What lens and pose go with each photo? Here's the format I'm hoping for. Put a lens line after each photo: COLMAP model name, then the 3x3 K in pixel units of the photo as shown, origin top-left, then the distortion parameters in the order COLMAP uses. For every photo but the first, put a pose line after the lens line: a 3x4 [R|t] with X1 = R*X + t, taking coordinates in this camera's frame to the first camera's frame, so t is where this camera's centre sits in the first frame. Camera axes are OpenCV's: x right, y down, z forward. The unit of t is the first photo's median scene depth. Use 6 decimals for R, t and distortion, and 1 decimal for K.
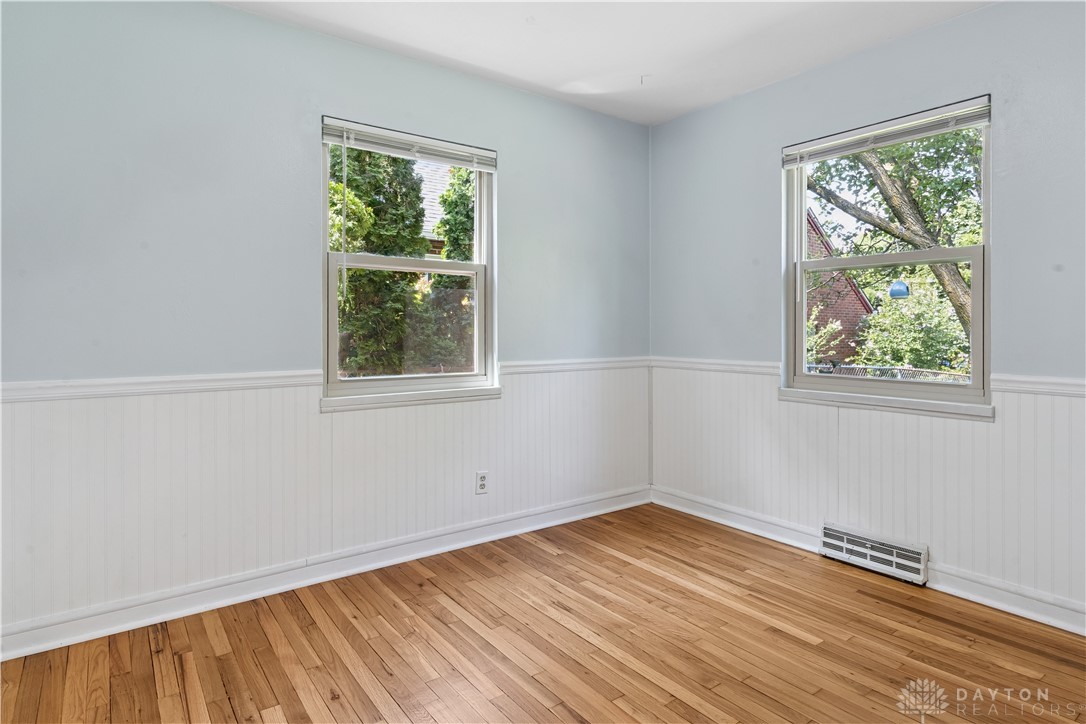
lens RADIAL K [[608.7, 0, 536.3], [0, 608.7, 329.5], [0, 0, 1]] dist [-0.003743, 0.002654]
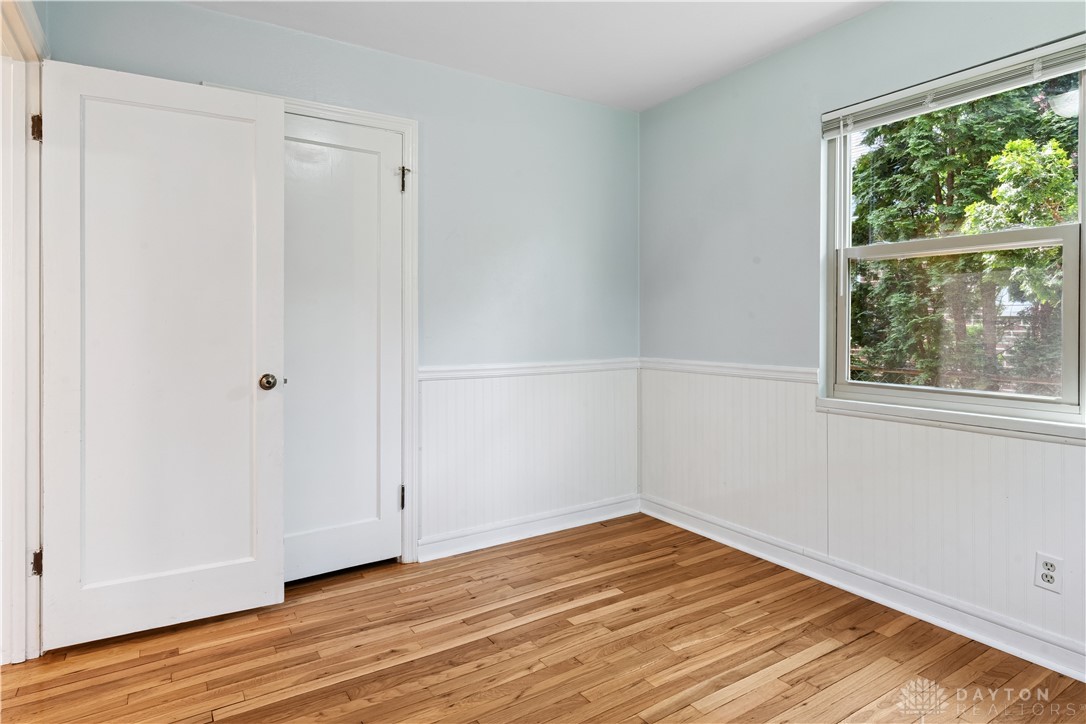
lens RADIAL K [[608.7, 0, 541.6], [0, 608.7, 328.2], [0, 0, 1]] dist [-0.003743, 0.002654]
pose [[-0.072502, 0.008060, -0.997336, 0.703815], [0.001198, 0.999967, 0.007995, -0.009636], [0.997368, -0.000616, -0.072510, 0.636210]]
